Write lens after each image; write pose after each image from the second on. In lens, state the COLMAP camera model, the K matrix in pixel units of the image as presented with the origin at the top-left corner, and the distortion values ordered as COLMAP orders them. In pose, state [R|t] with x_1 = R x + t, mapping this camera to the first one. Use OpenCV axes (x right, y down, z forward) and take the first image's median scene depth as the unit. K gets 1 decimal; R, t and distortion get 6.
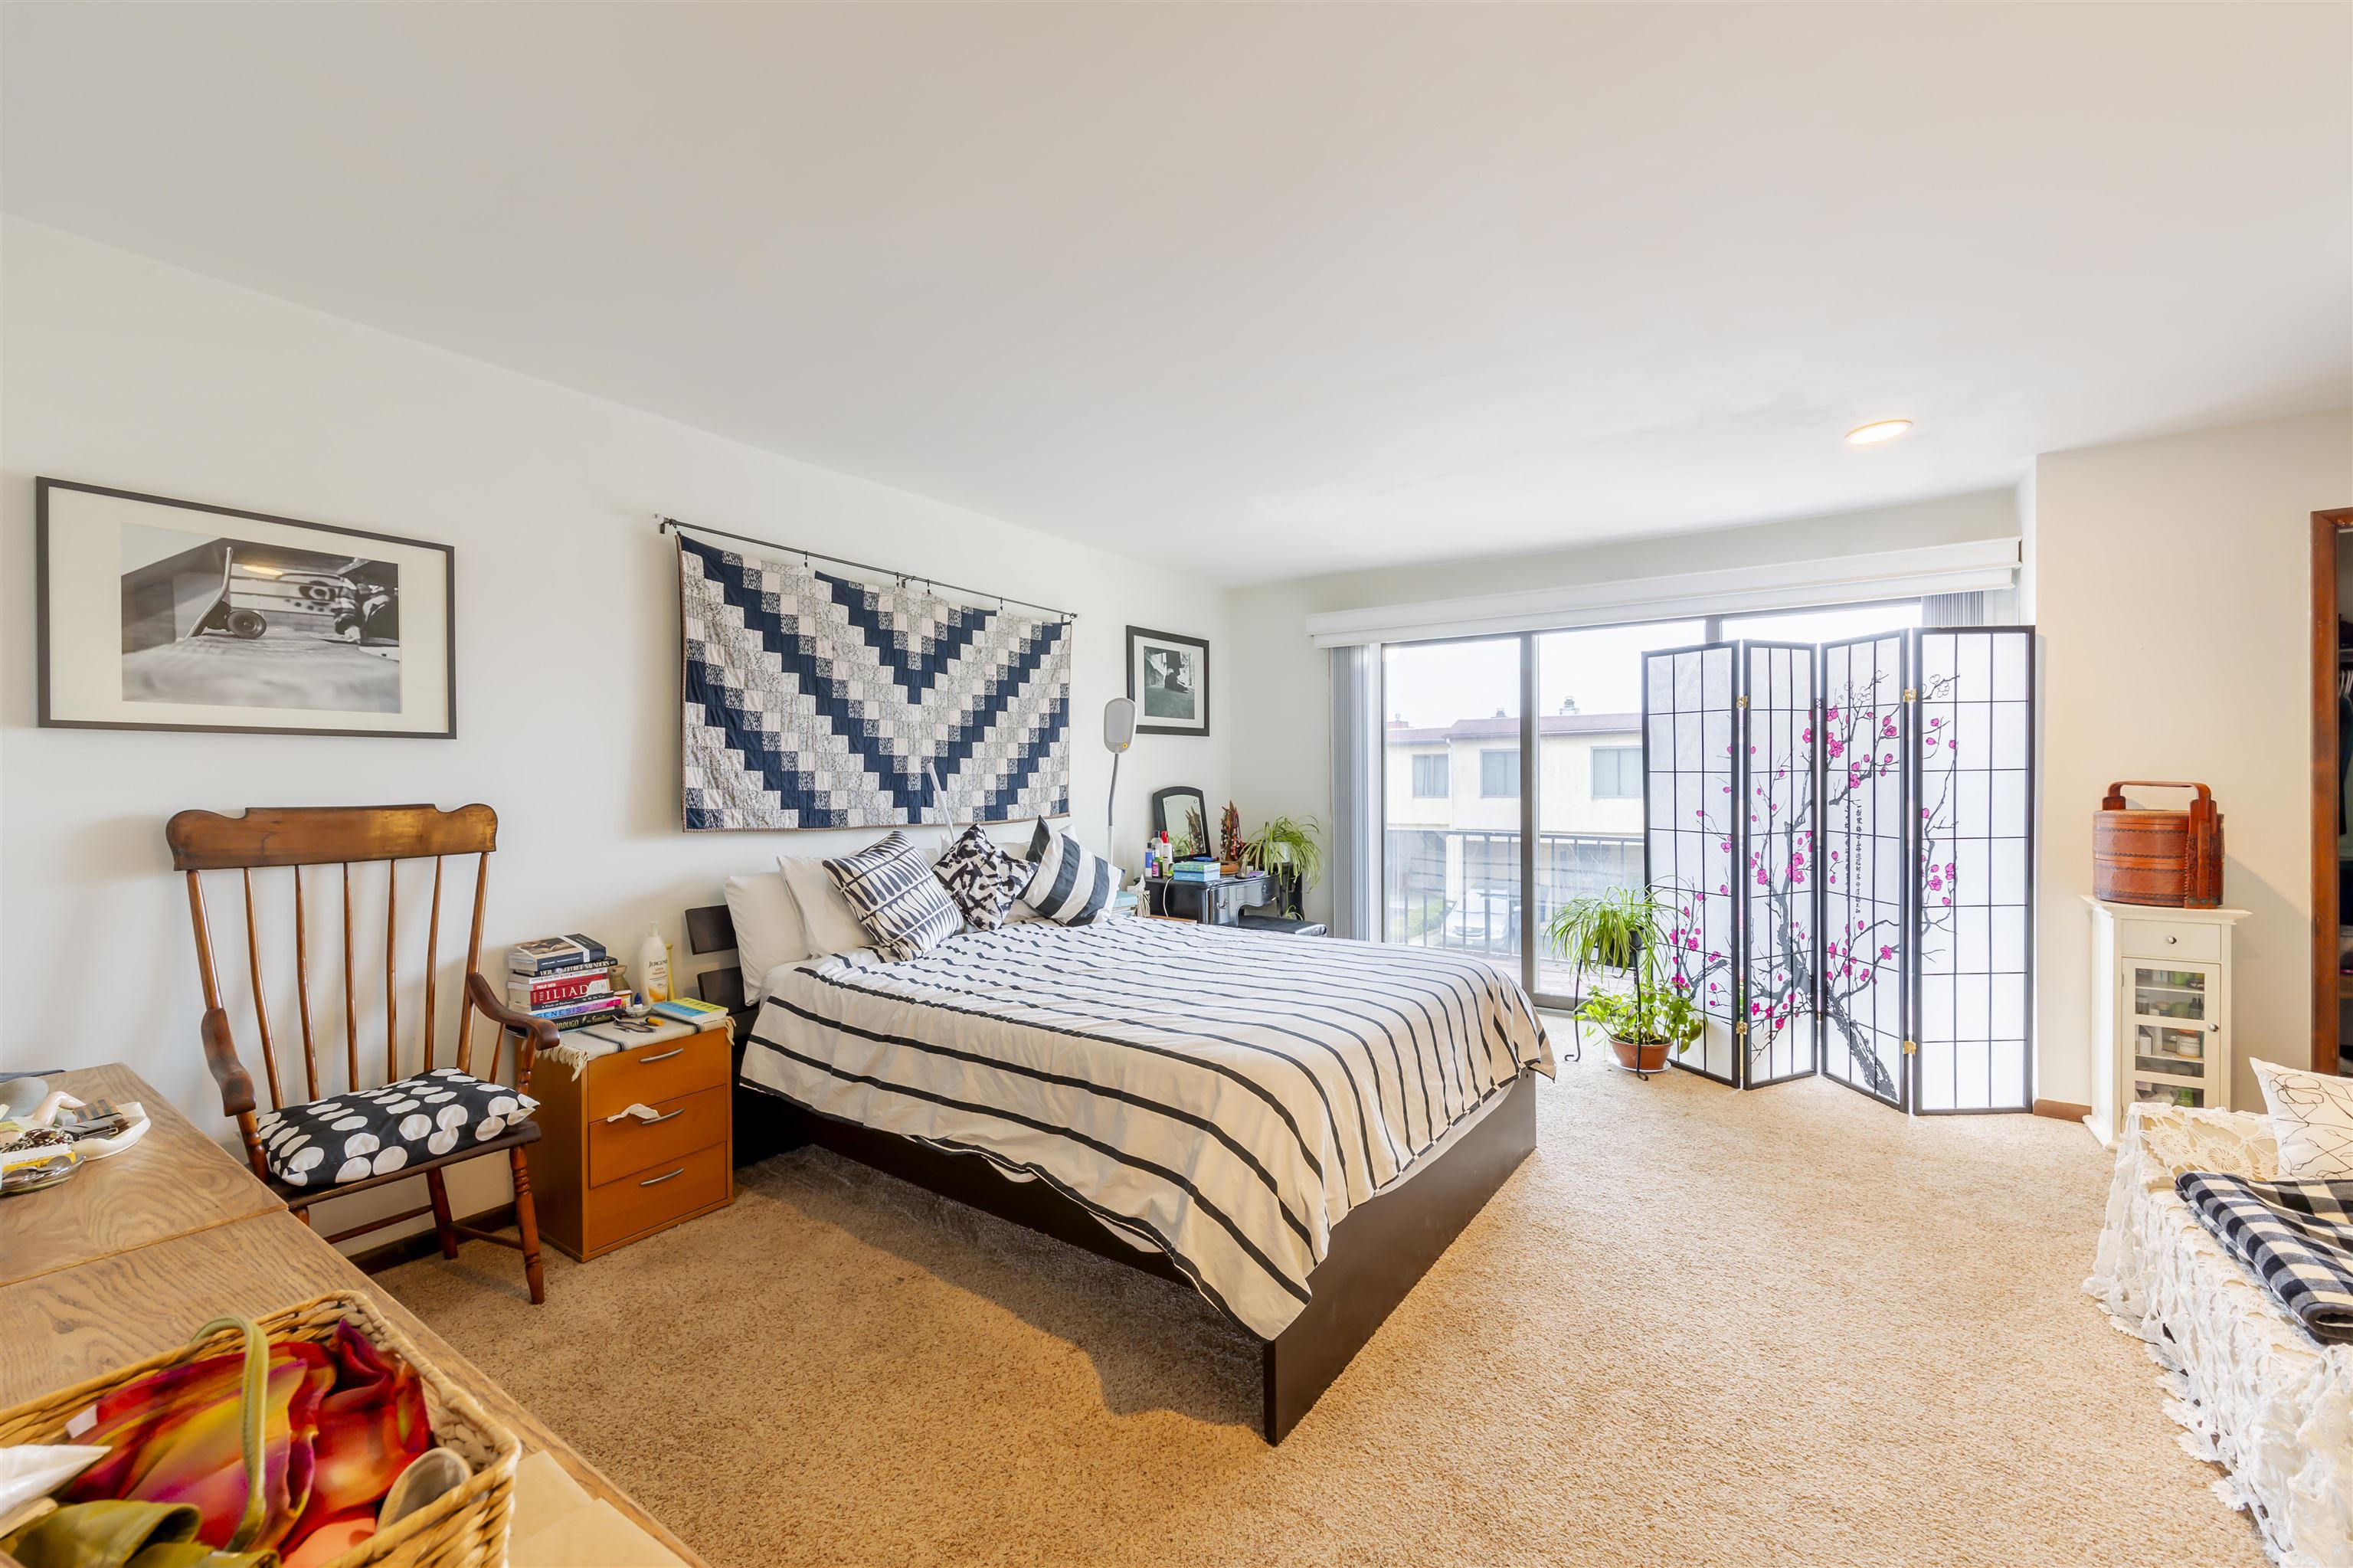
lens RADIAL K [[945.4, 0, 1186.4], [0, 945.4, 783.5], [0, 0, 1]] dist [-0.001188, 0.003034]
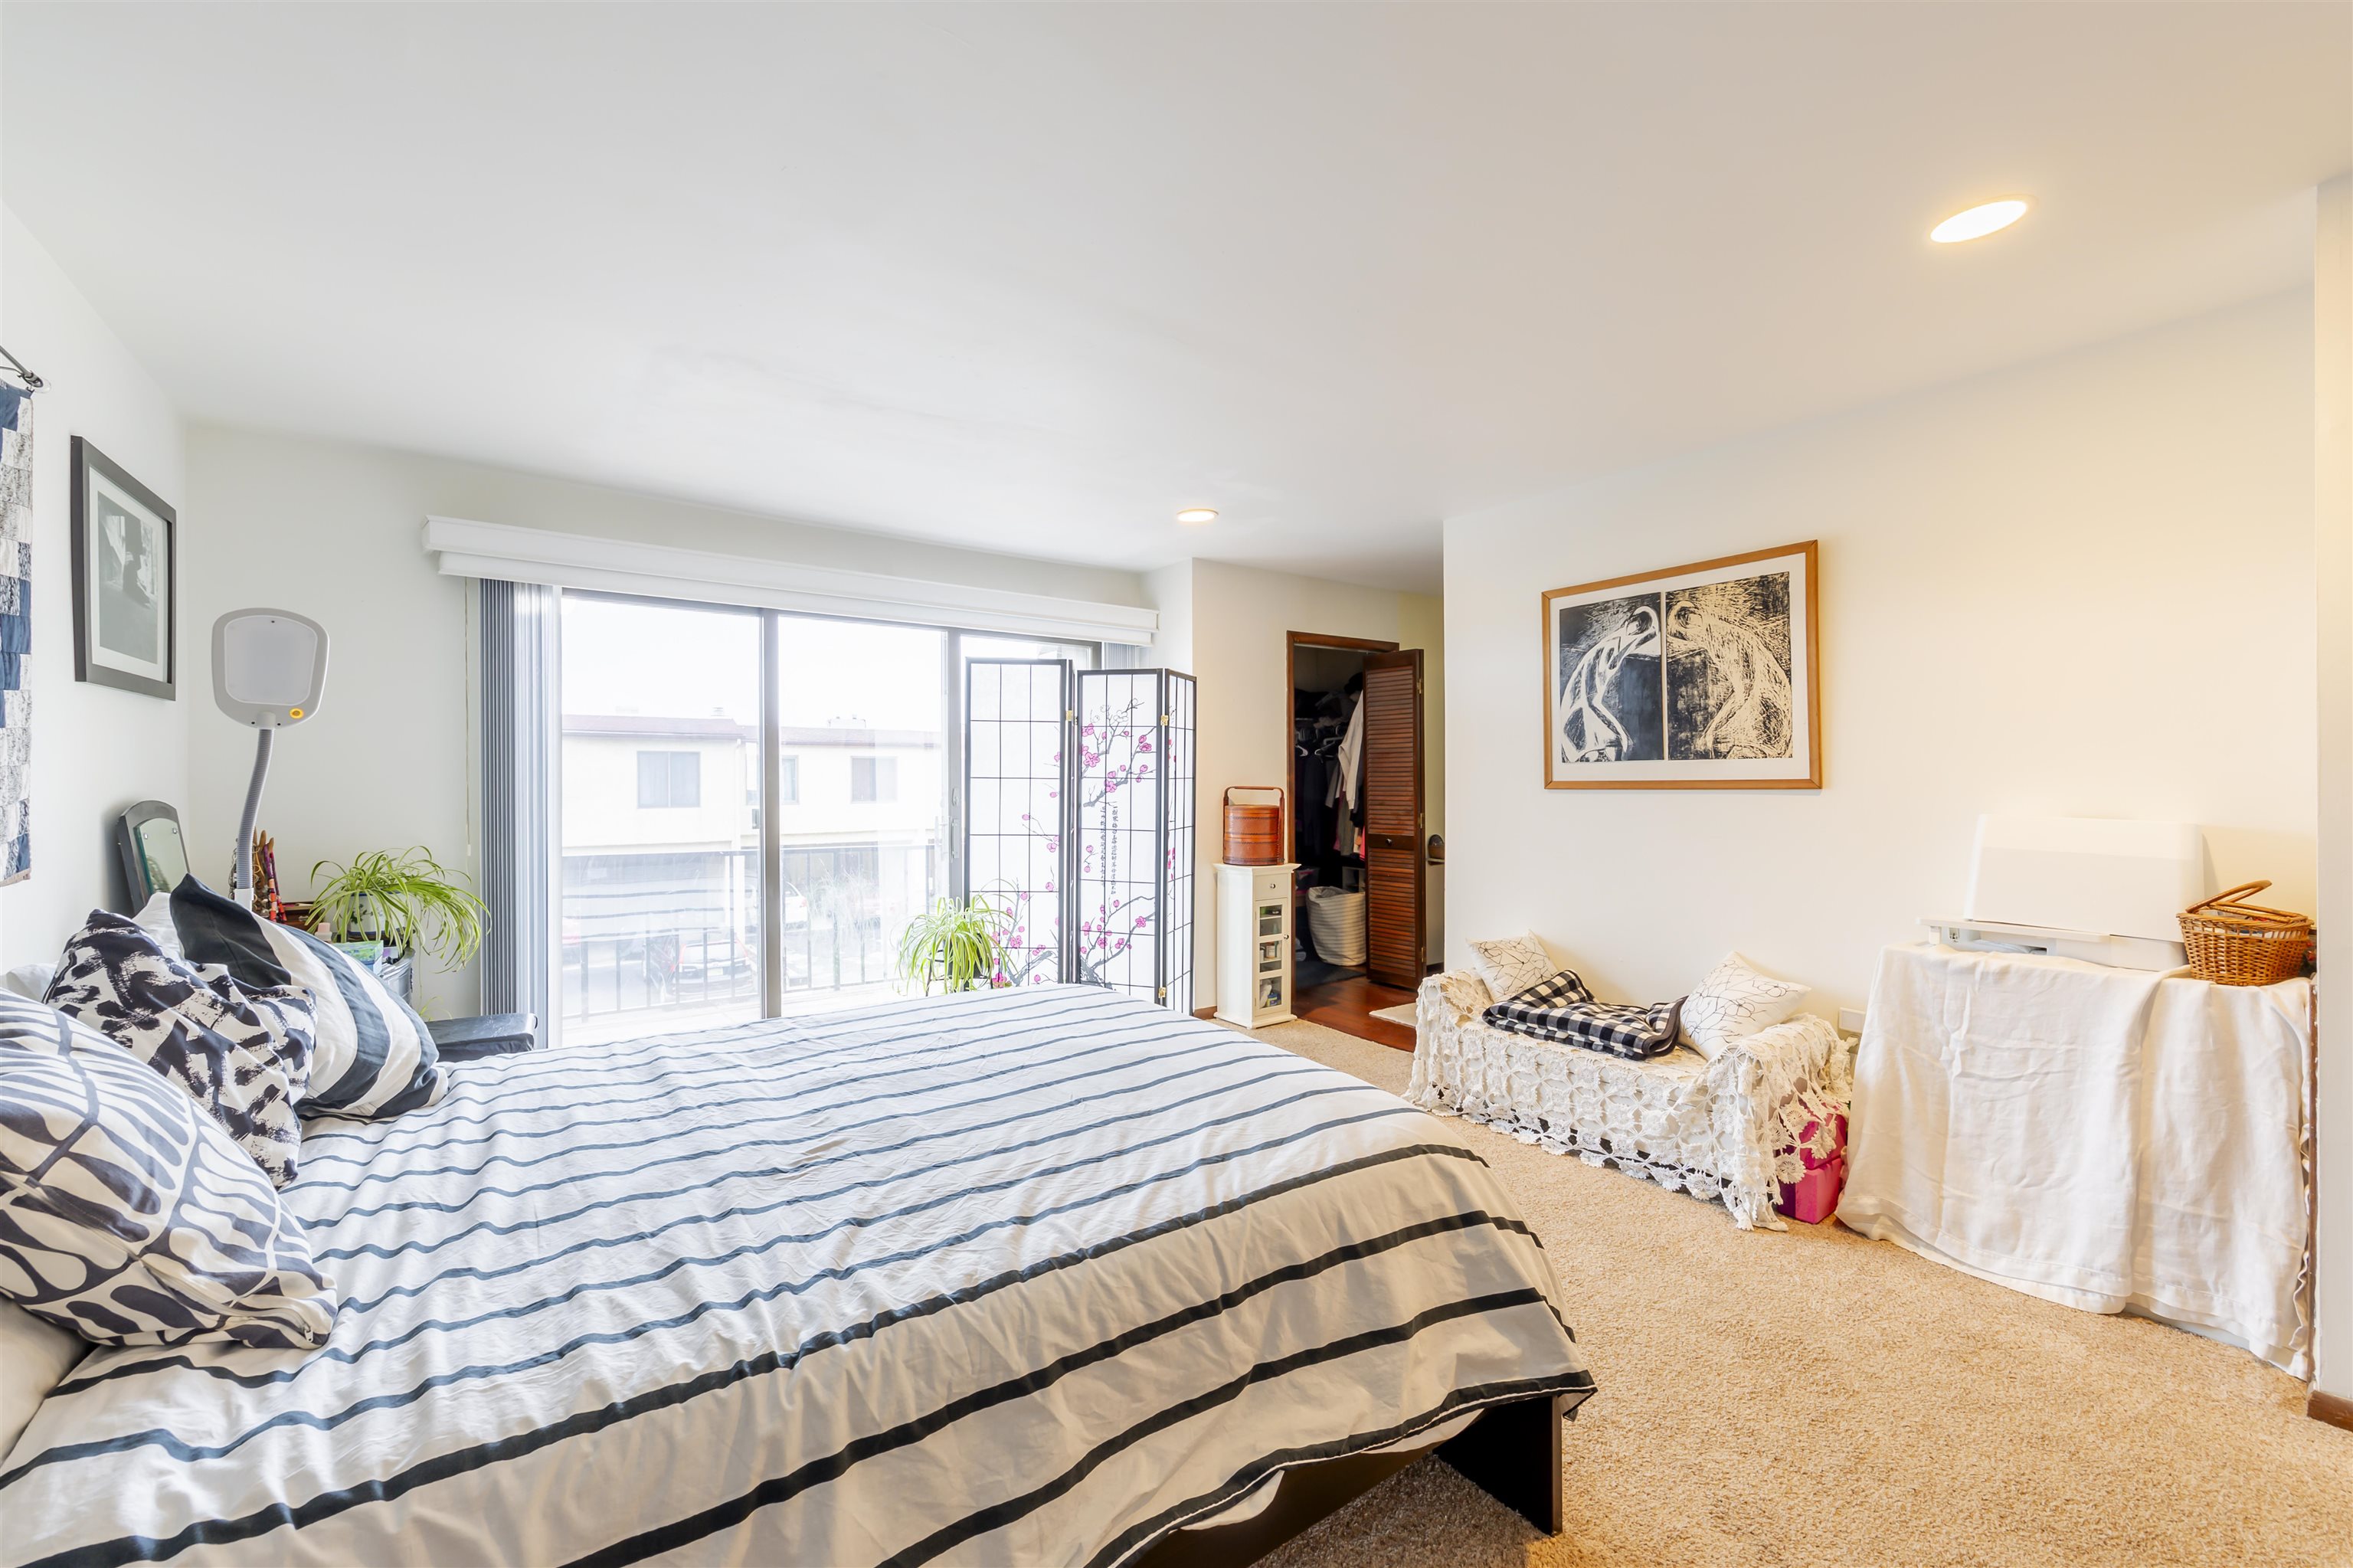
lens RADIAL K [[945.4, 0, 1186.4], [0, 945.4, 783.5], [0, 0, 1]] dist [-0.001188, 0.003034]
pose [[0.330463, 0.002208, 0.943816, -0.439341], [0.007723, 0.999957, -0.005044, 0.000328], [-0.943787, 0.008956, 0.330432, 0.527062]]
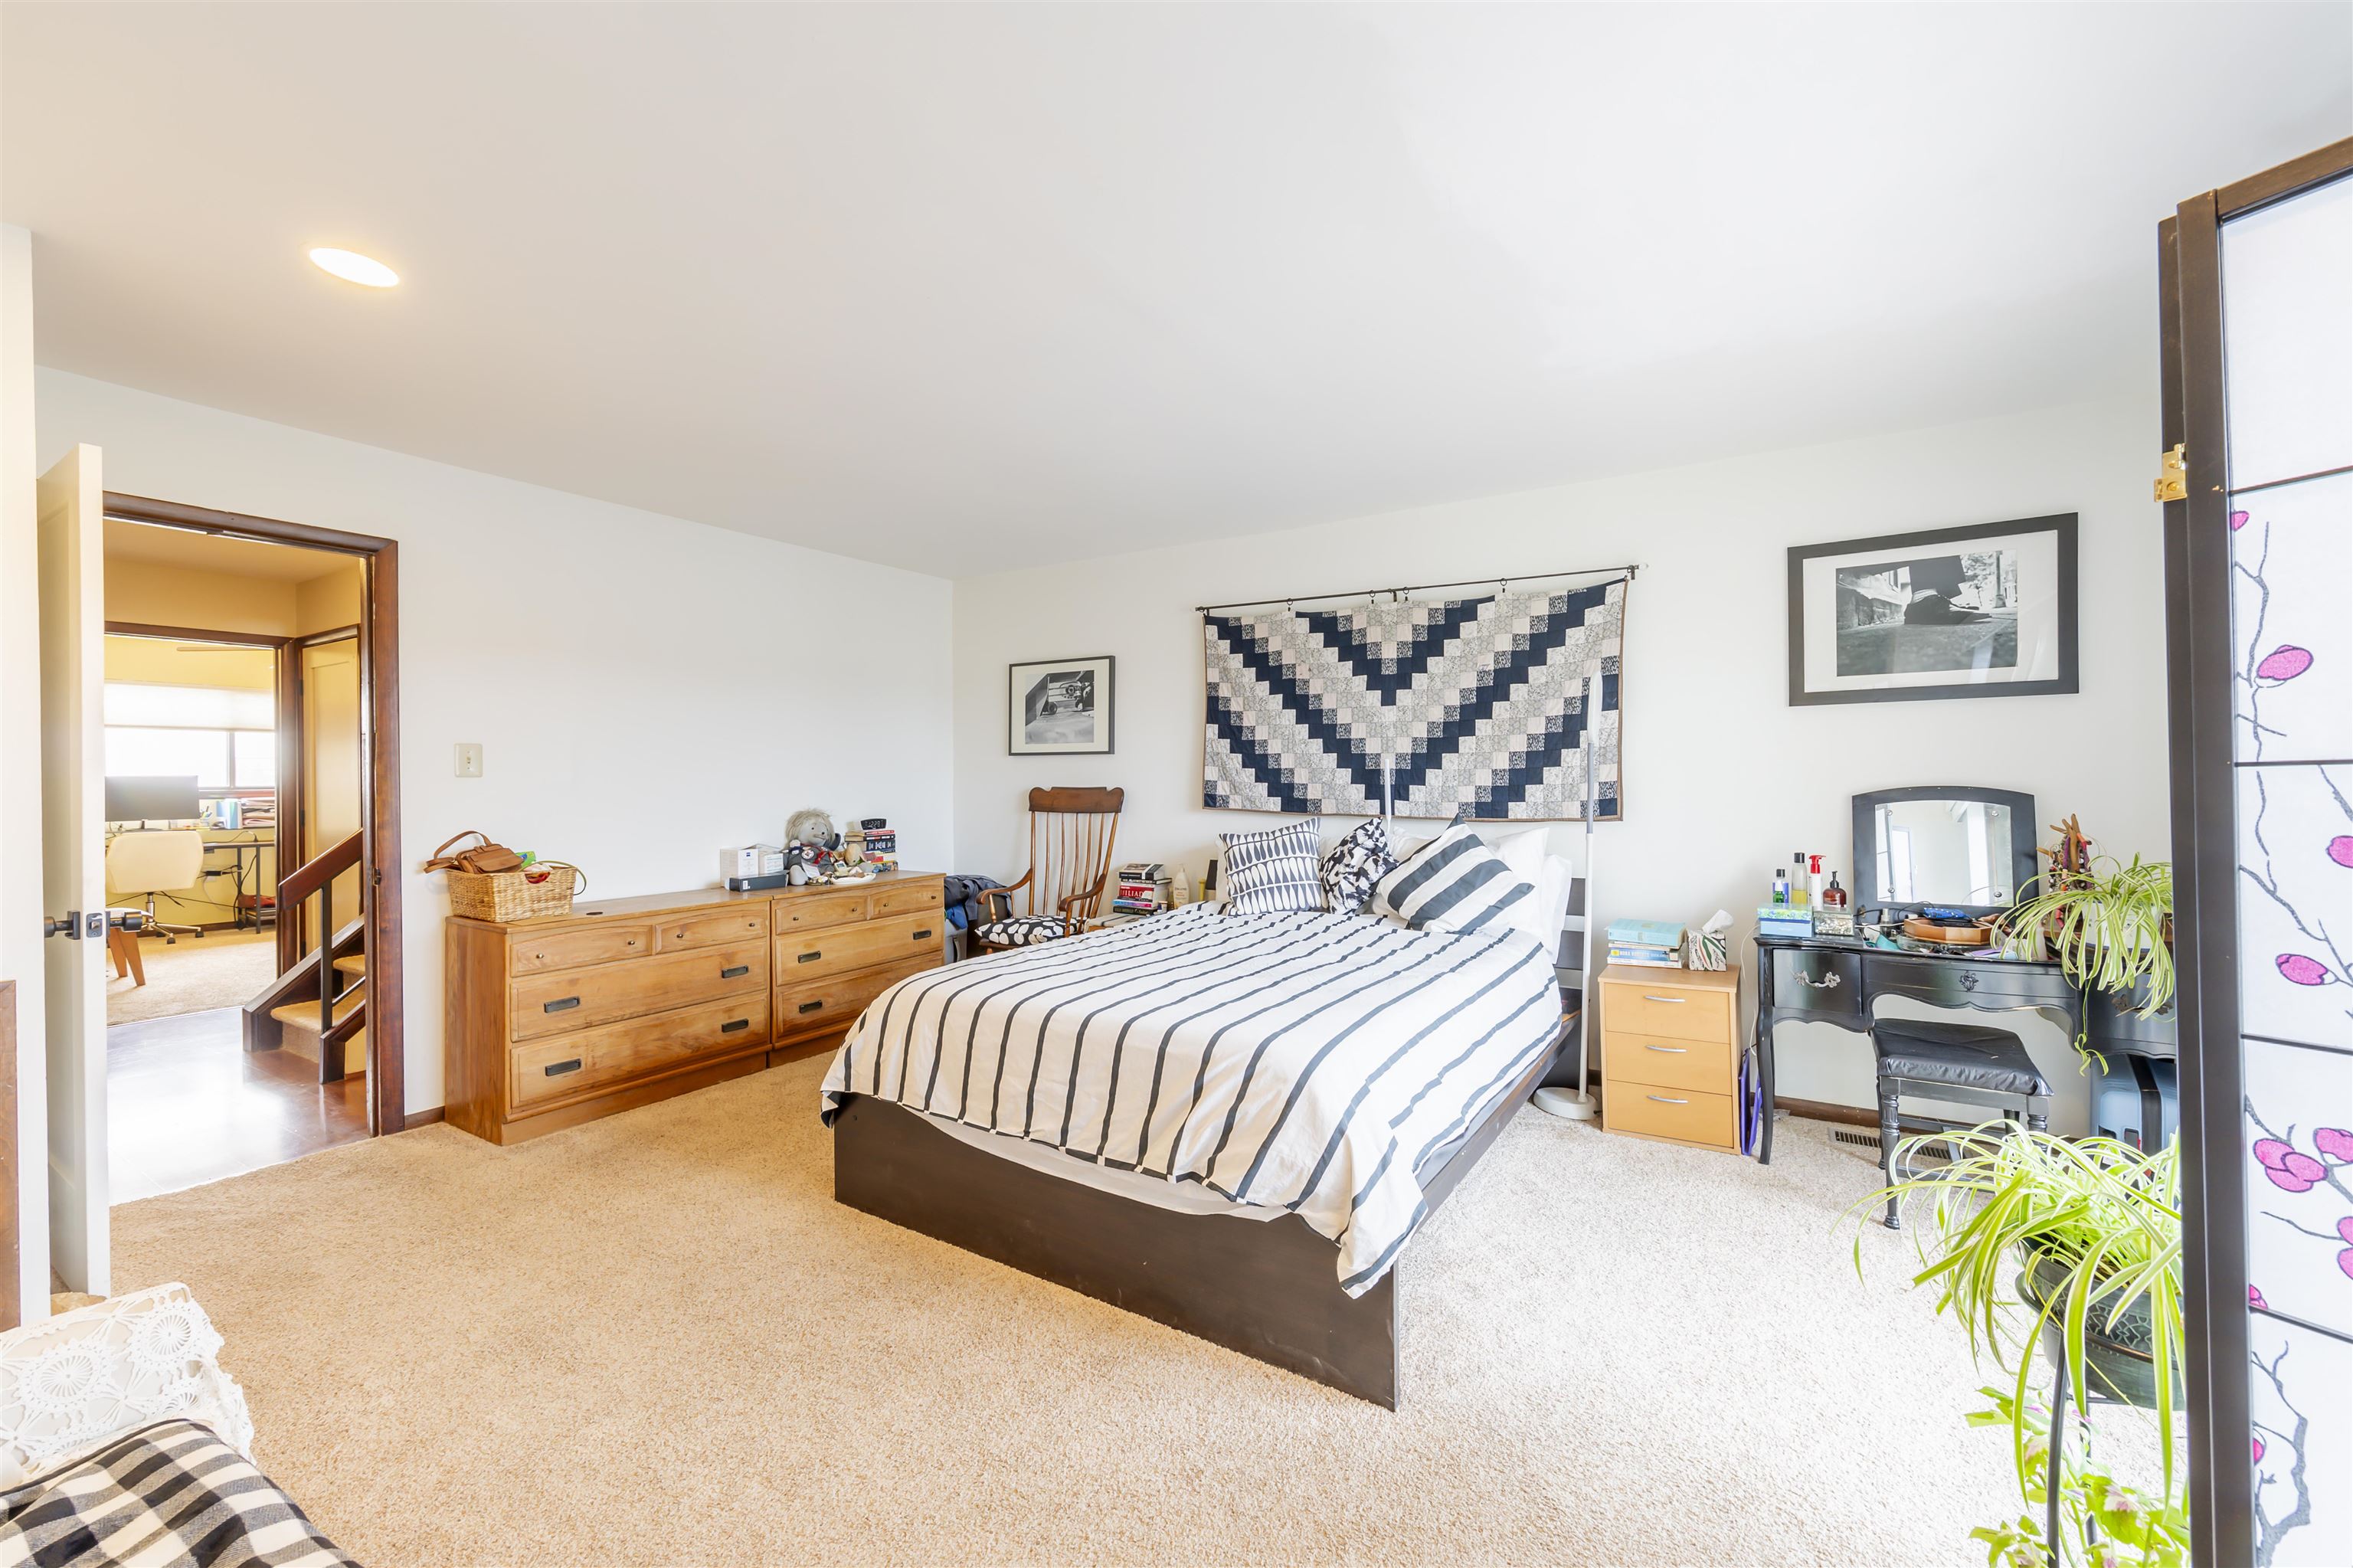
lens RADIAL K [[945.4, 0, 1186.4], [0, 945.4, 783.5], [0, 0, 1]] dist [-0.001188, 0.003034]
pose [[0.045526, 0.012385, -0.998886, 0.856833], [-0.002320, 0.999922, 0.012292, -0.007394], [0.998960, 0.001758, 0.045551, 0.768129]]
